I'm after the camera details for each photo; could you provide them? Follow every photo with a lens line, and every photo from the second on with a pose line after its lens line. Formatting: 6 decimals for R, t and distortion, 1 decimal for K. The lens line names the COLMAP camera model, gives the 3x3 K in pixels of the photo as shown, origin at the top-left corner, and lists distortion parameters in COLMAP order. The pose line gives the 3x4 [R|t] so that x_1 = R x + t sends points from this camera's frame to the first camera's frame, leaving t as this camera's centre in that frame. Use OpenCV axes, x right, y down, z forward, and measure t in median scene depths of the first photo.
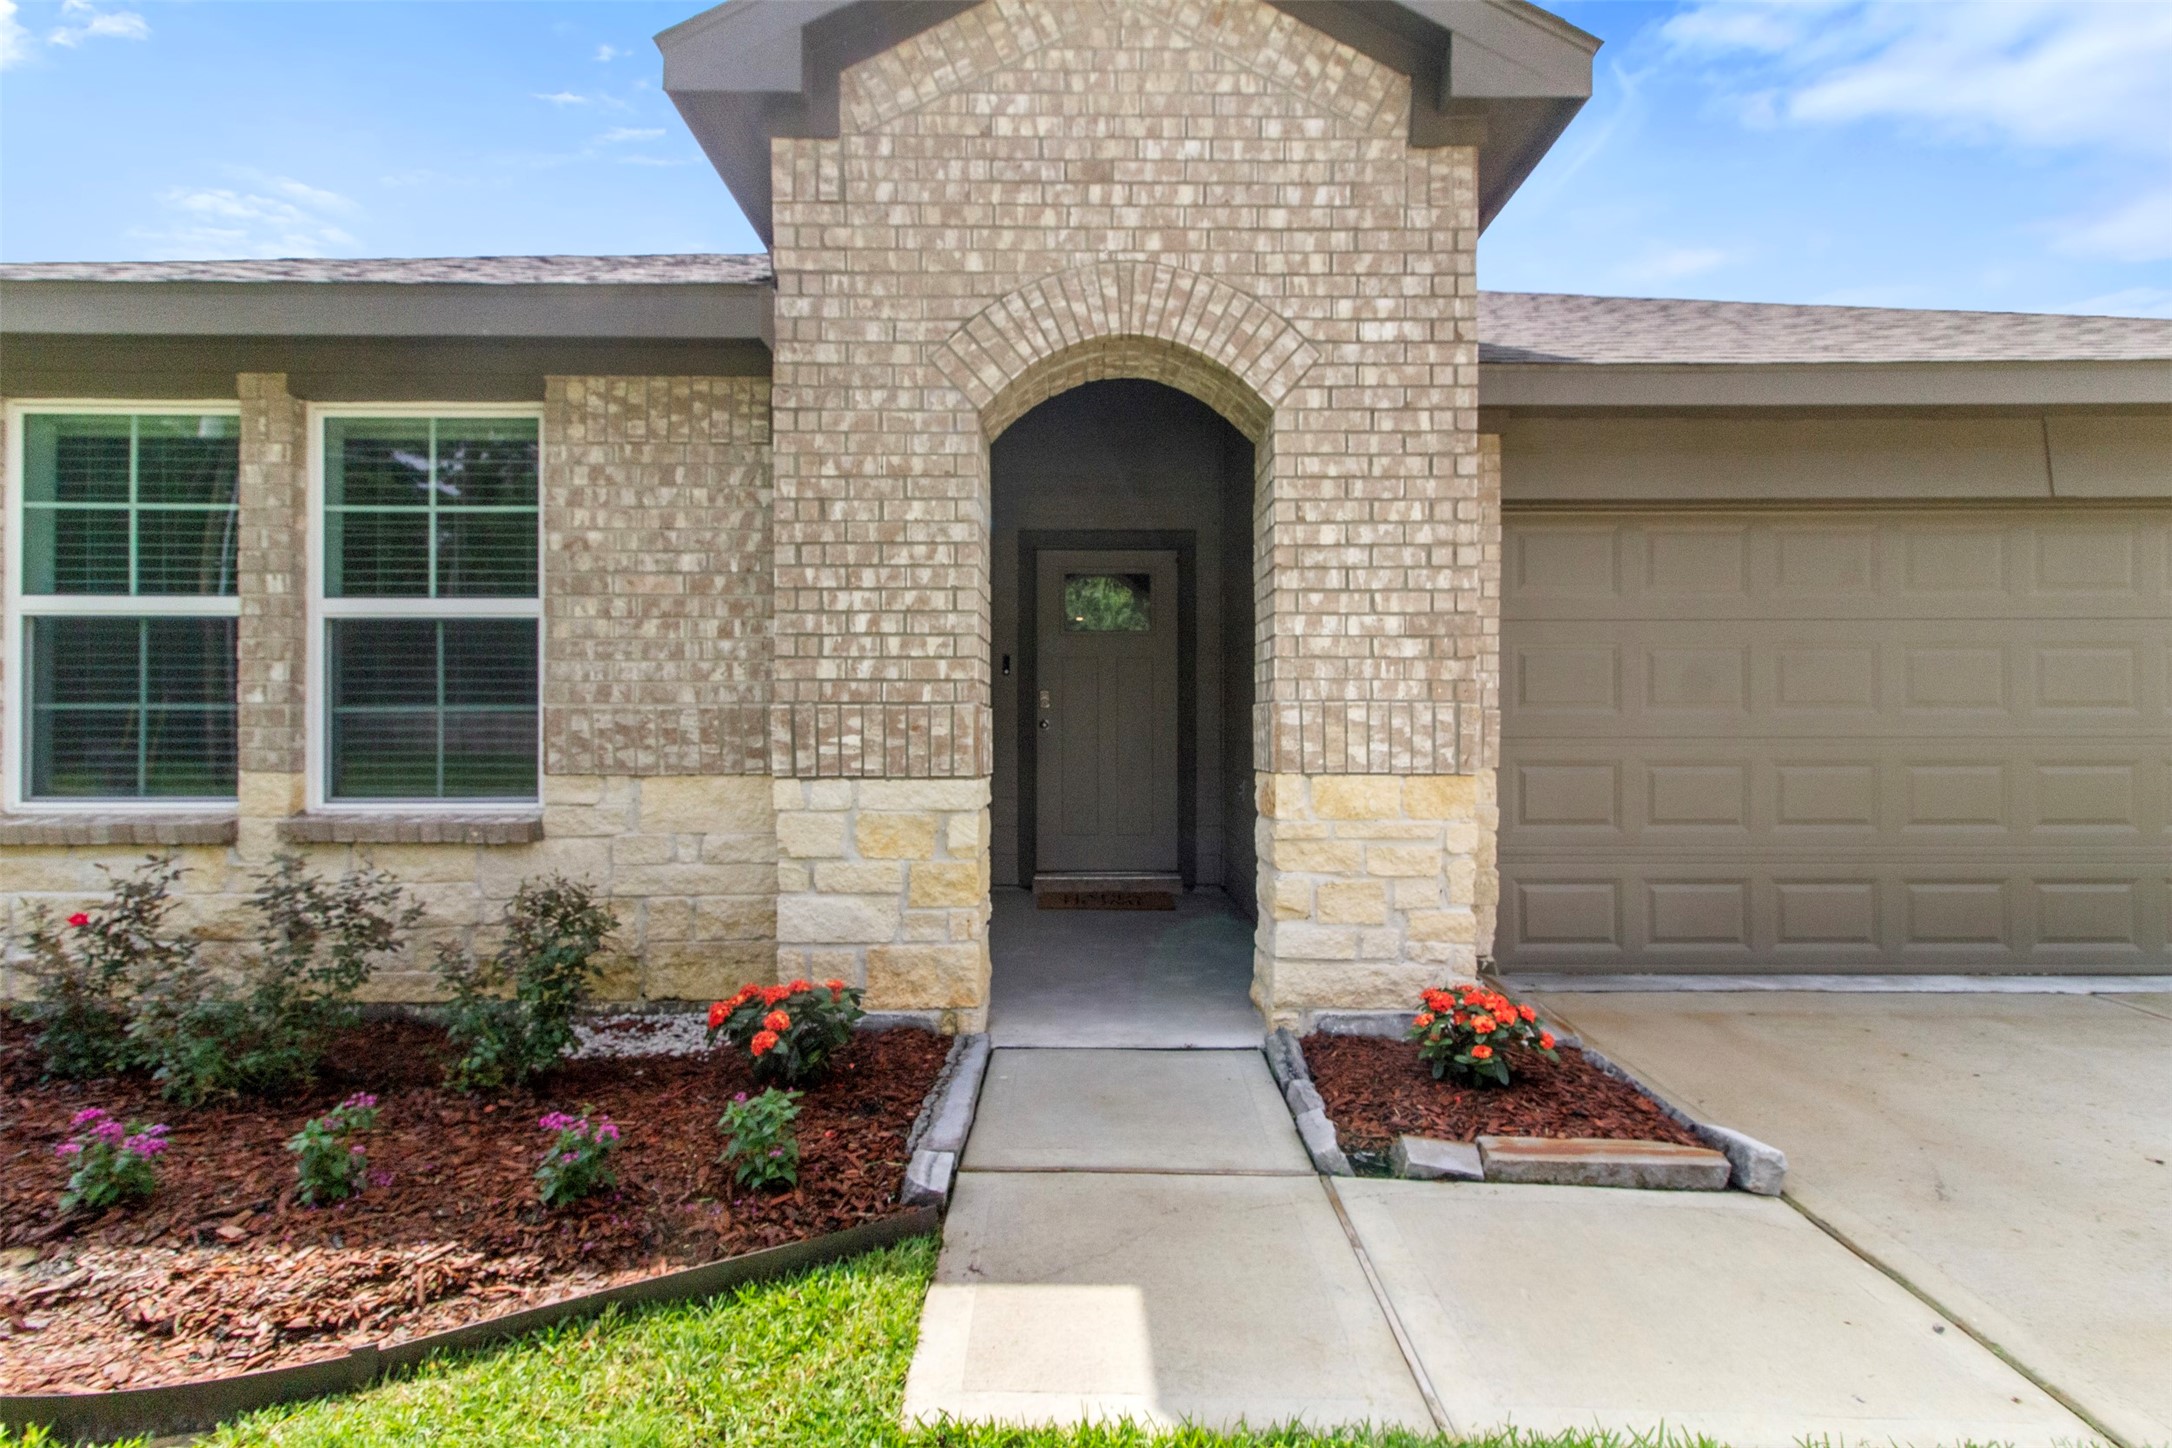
lens RADIAL K [[1014.0, 0, 1098.1], [0, 1014.0, 713.5], [0, 0, 1]] dist [0.011950, 0.000715]
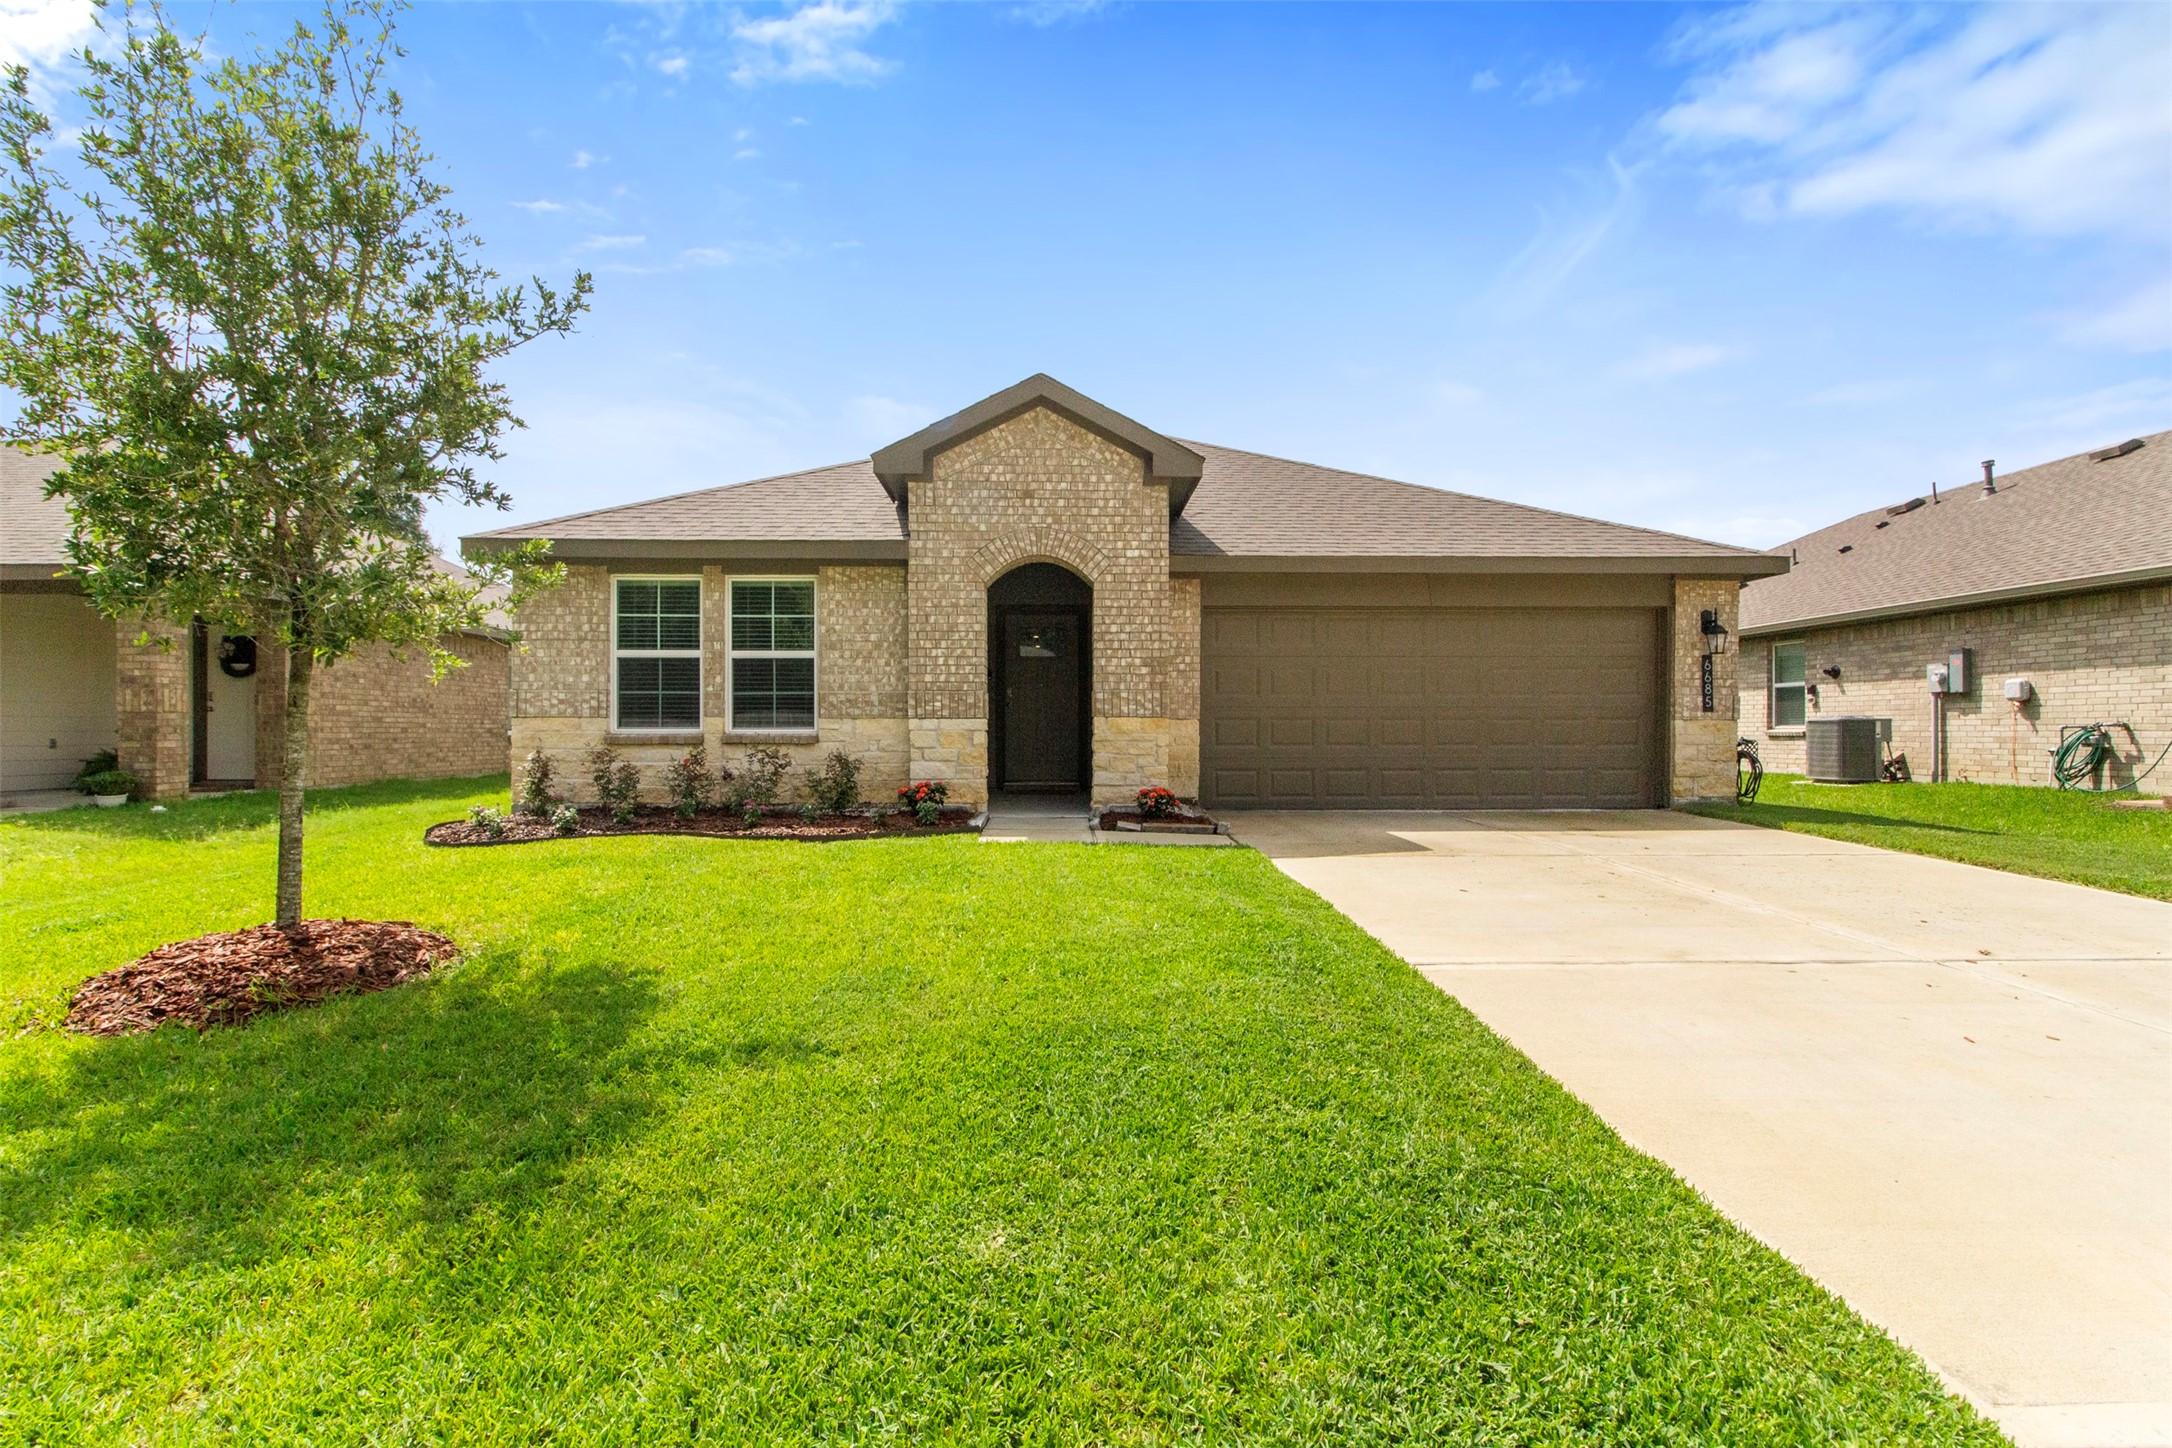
lens RADIAL K [[1014.0, 0, 1084.4], [0, 1014.0, 722.3], [0, 0, 1]] dist [0.011950, 0.000715]
pose [[0.999845, 0.000054, 0.017622, 0.099981], [-0.000122, 0.999993, 0.003821, 0.063817], [-0.017622, -0.003823, 0.999837, -1.698985]]
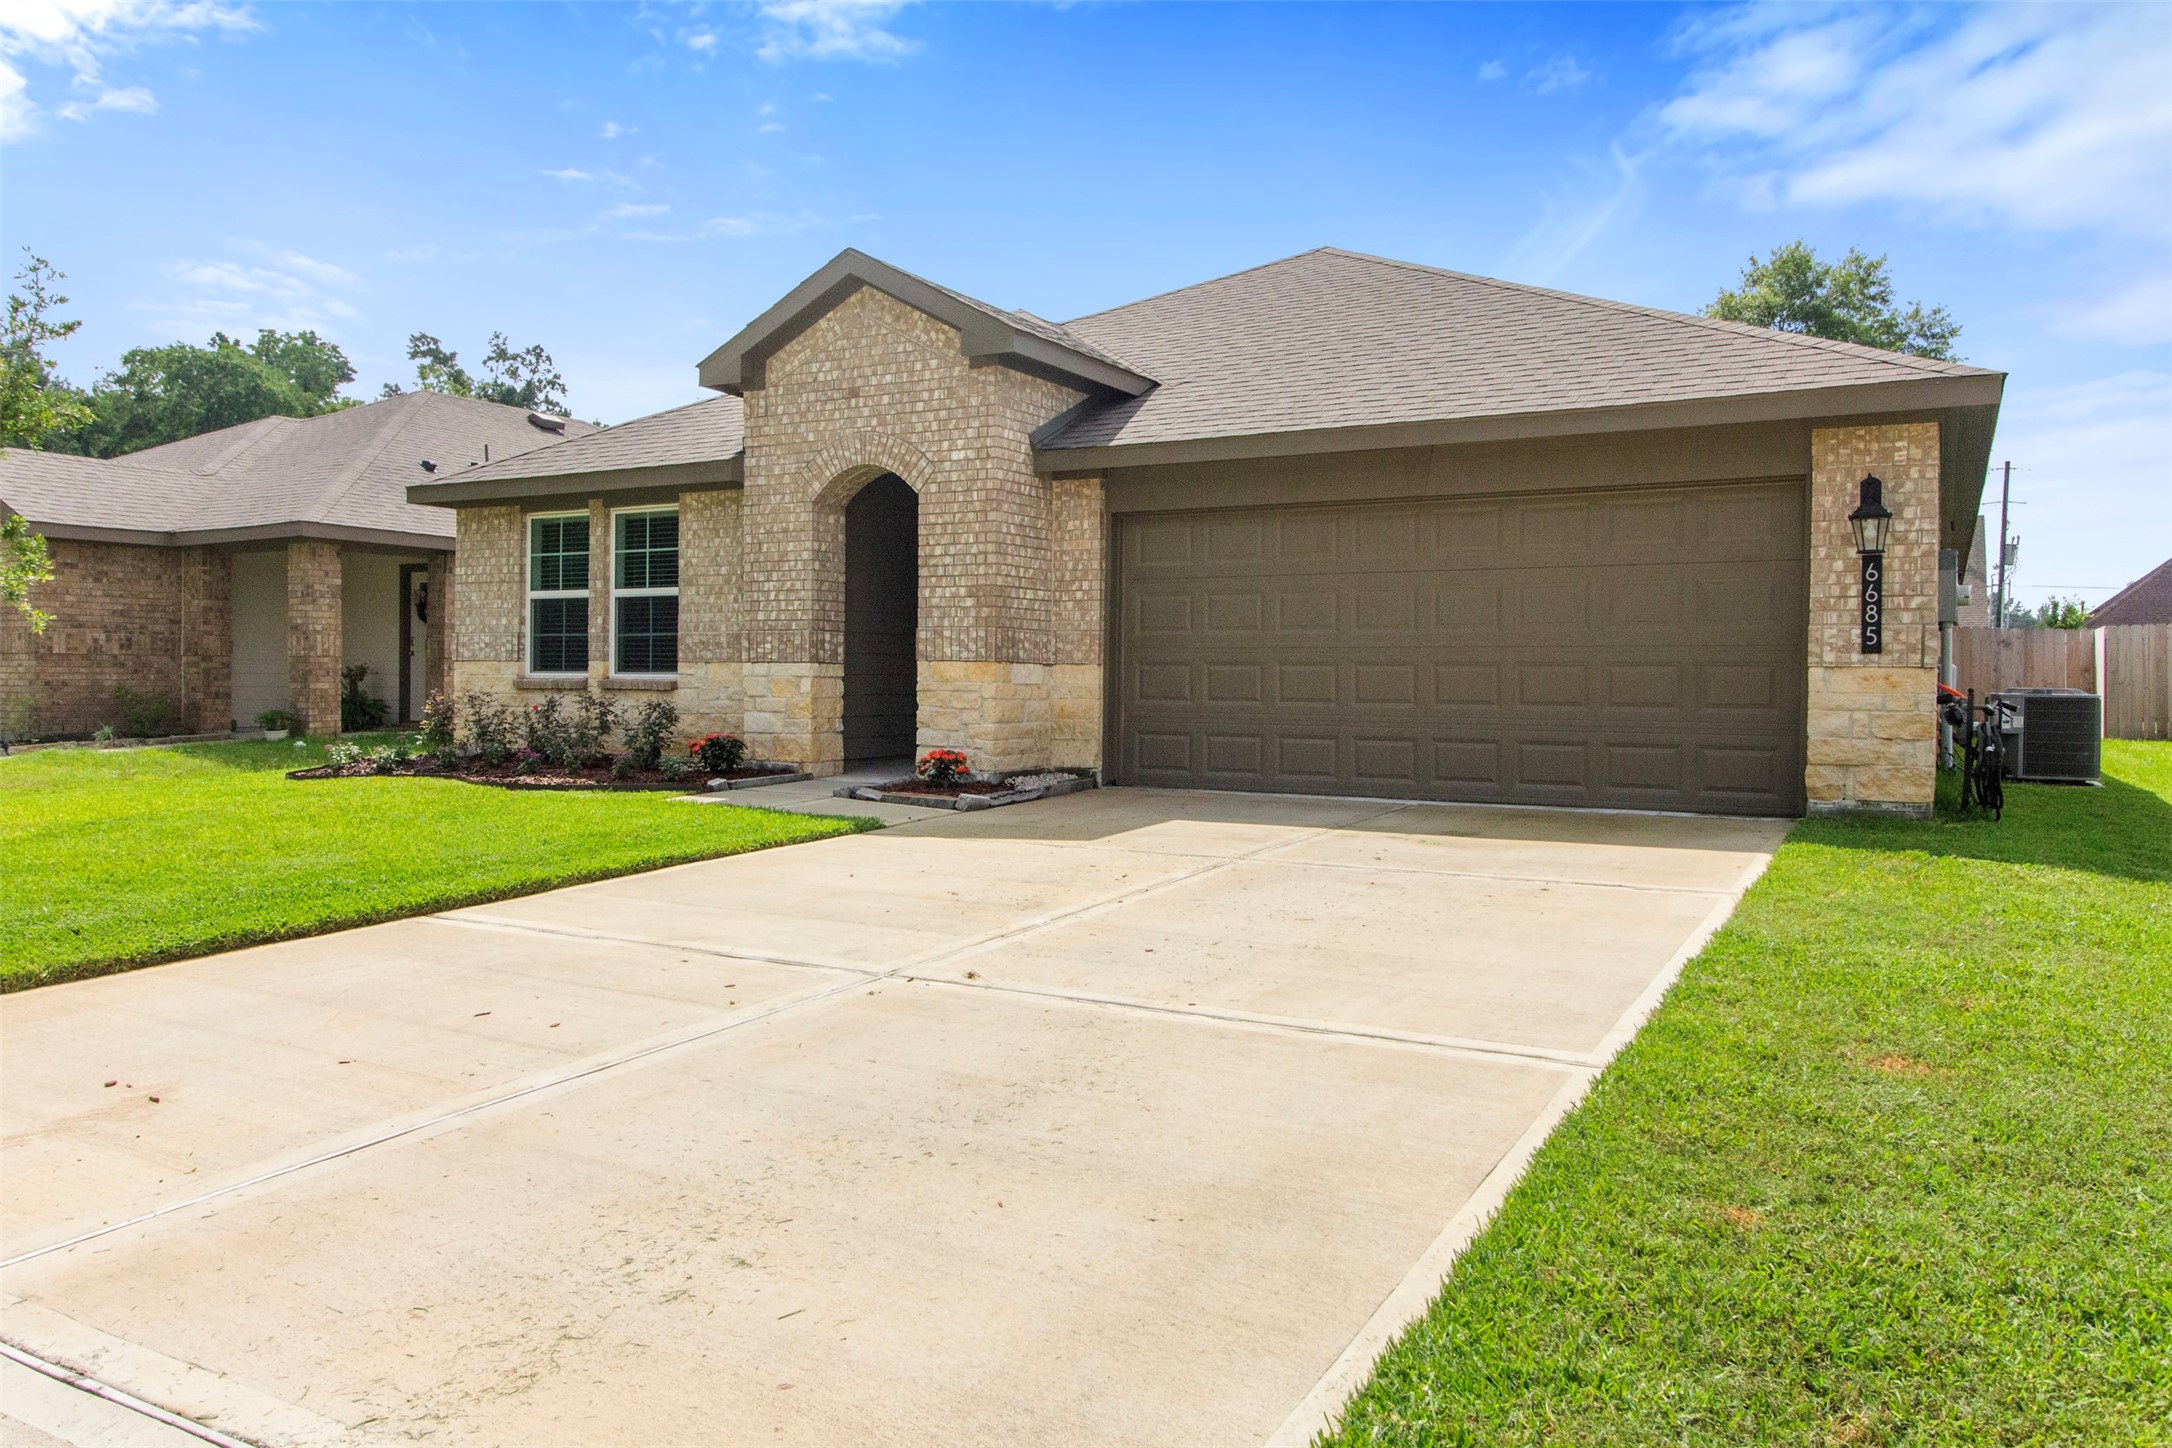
lens RADIAL K [[1575.2, 0, 1042.7], [0, 1575.2, 667.0], [0, 0, 1]] dist [0.008423, 0.005511]
pose [[0.854646, 0.003163, -0.519202, 2.159664], [-0.001877, 0.999994, 0.003004, 0.061578], [0.519209, -0.001593, 0.854646, -1.754525]]
